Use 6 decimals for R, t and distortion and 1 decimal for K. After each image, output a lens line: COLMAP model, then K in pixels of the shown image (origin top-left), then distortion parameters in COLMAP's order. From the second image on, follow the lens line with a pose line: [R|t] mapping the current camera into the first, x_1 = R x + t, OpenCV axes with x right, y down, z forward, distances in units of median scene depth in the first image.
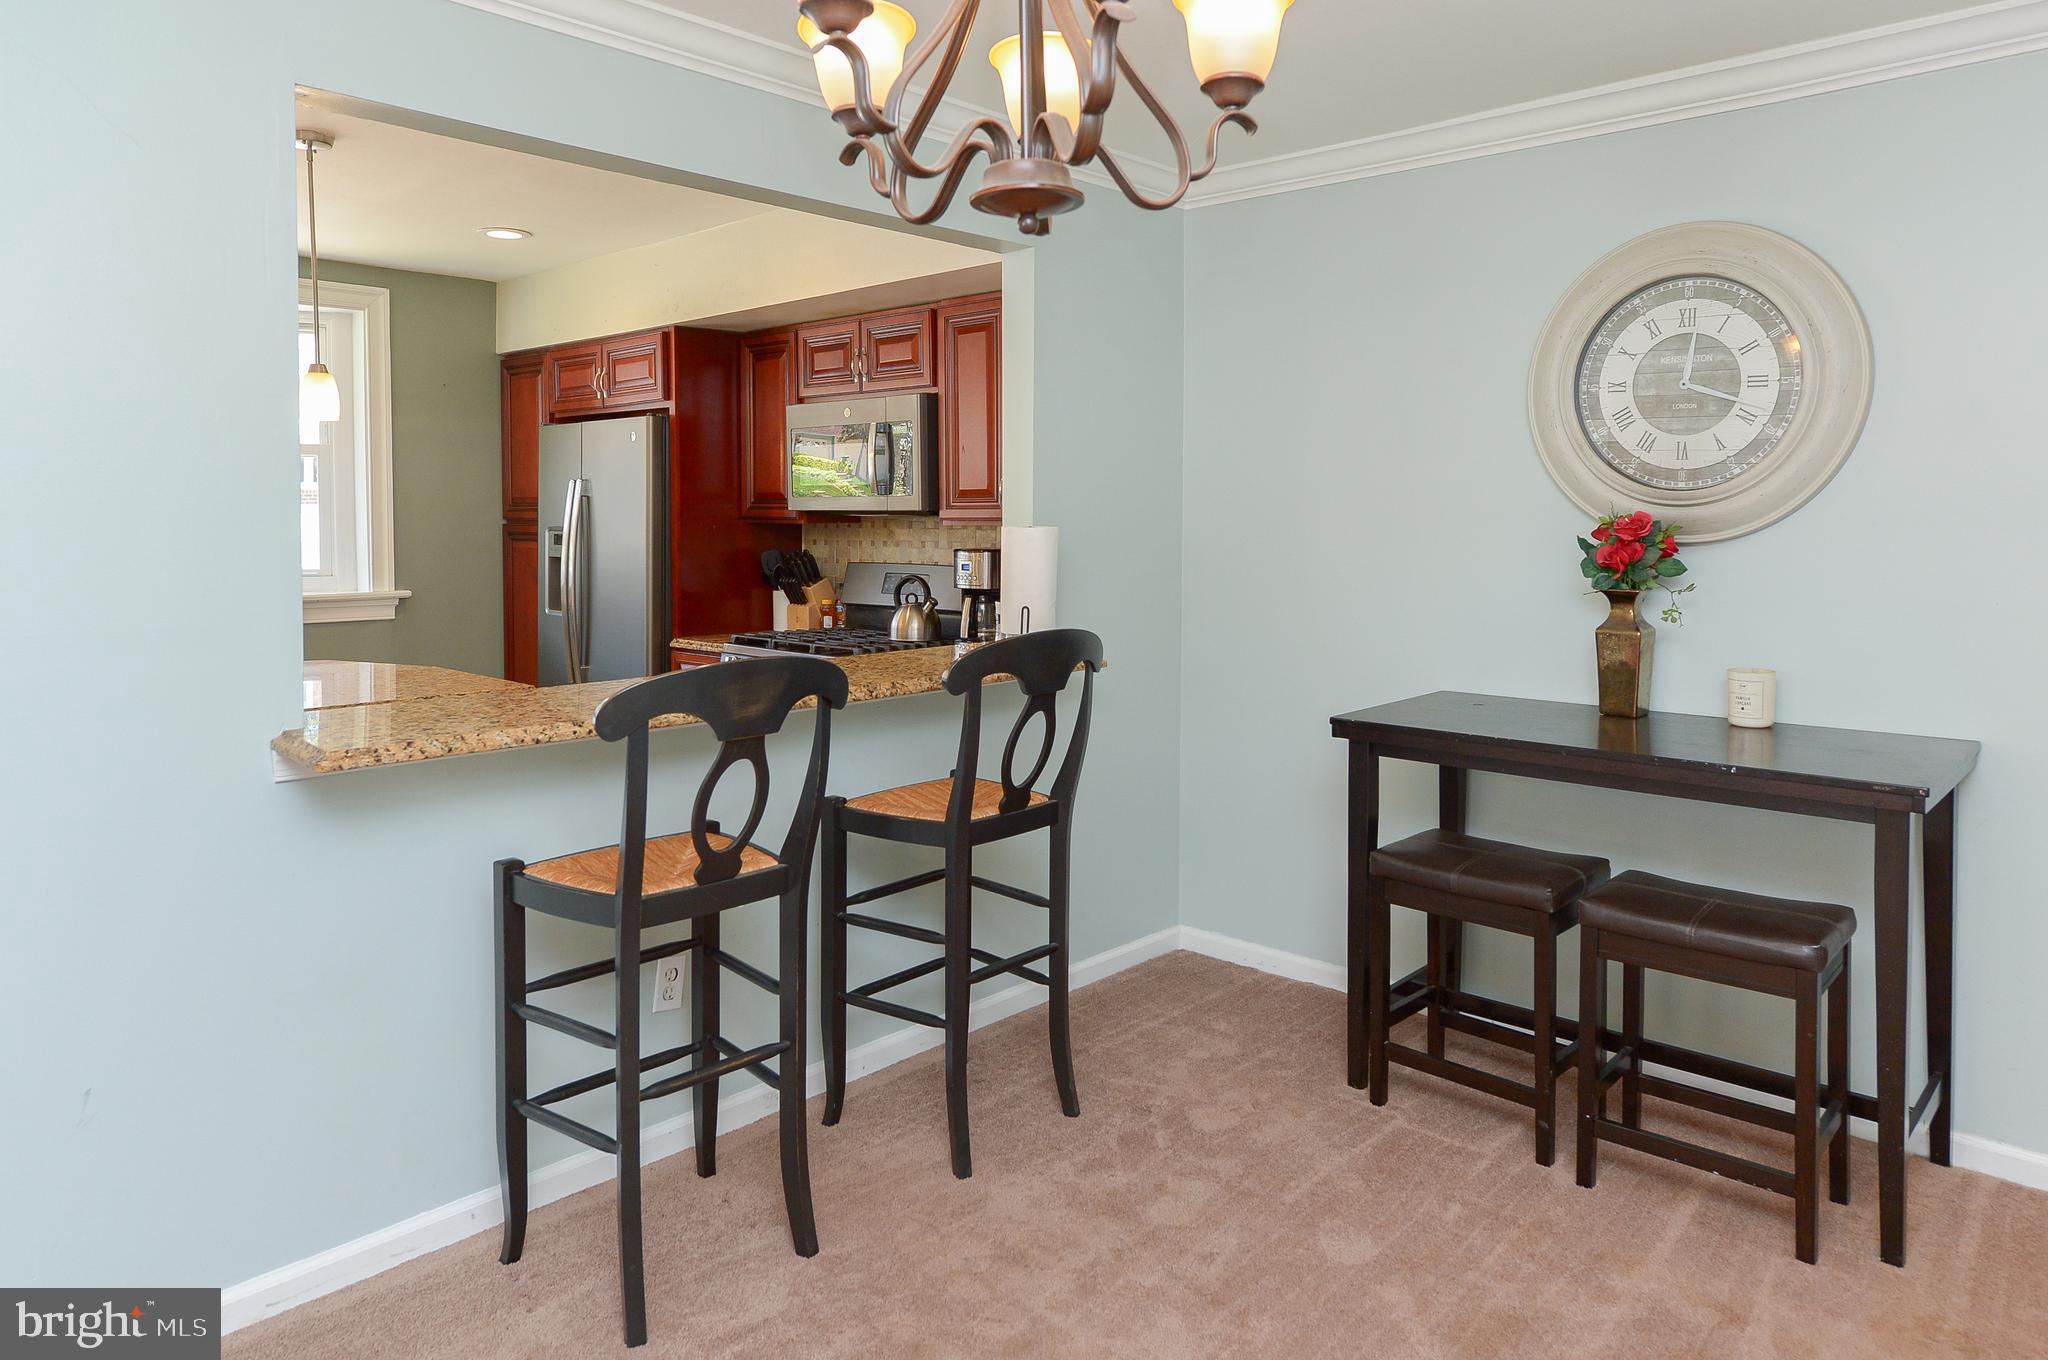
lens RADIAL K [[1311.6, 0, 1024.3], [0, 1311.6, 672.5], [0, 0, 1]] dist [0.000755, 0.001882]
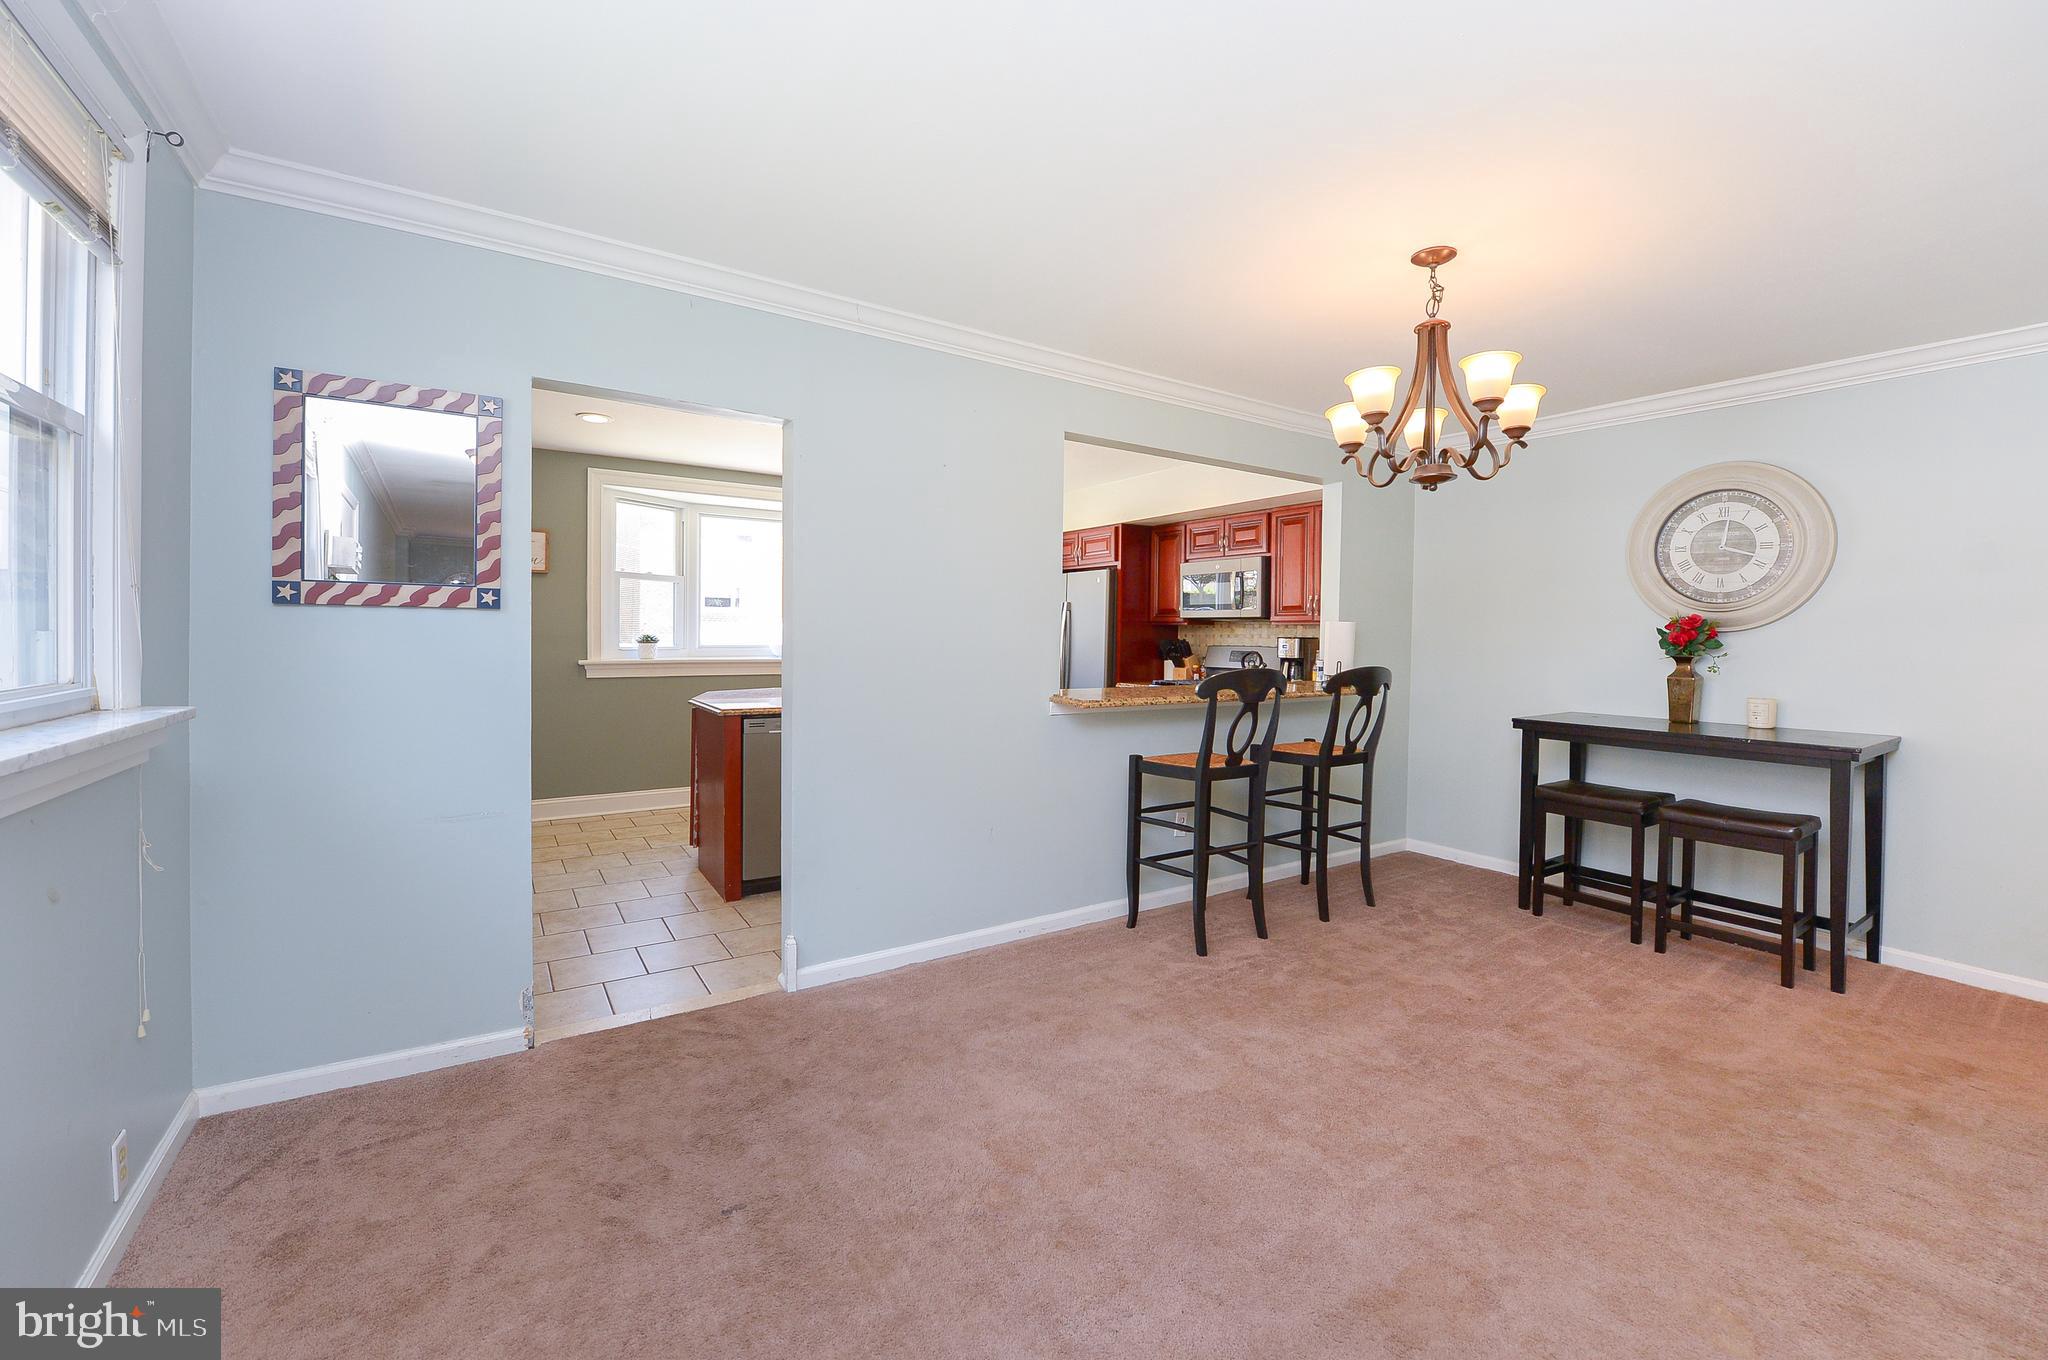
lens RADIAL K [[830.9, 0, 1008.4], [0, 830.9, 701.4], [0, 0, 1]] dist [-0.022625, -0.000353]
pose [[0.968513, 0.030462, -0.247091, -0.195539], [-0.040429, 0.998556, -0.035365, 0.085171], [0.245657, 0.044241, 0.968347, -0.380757]]
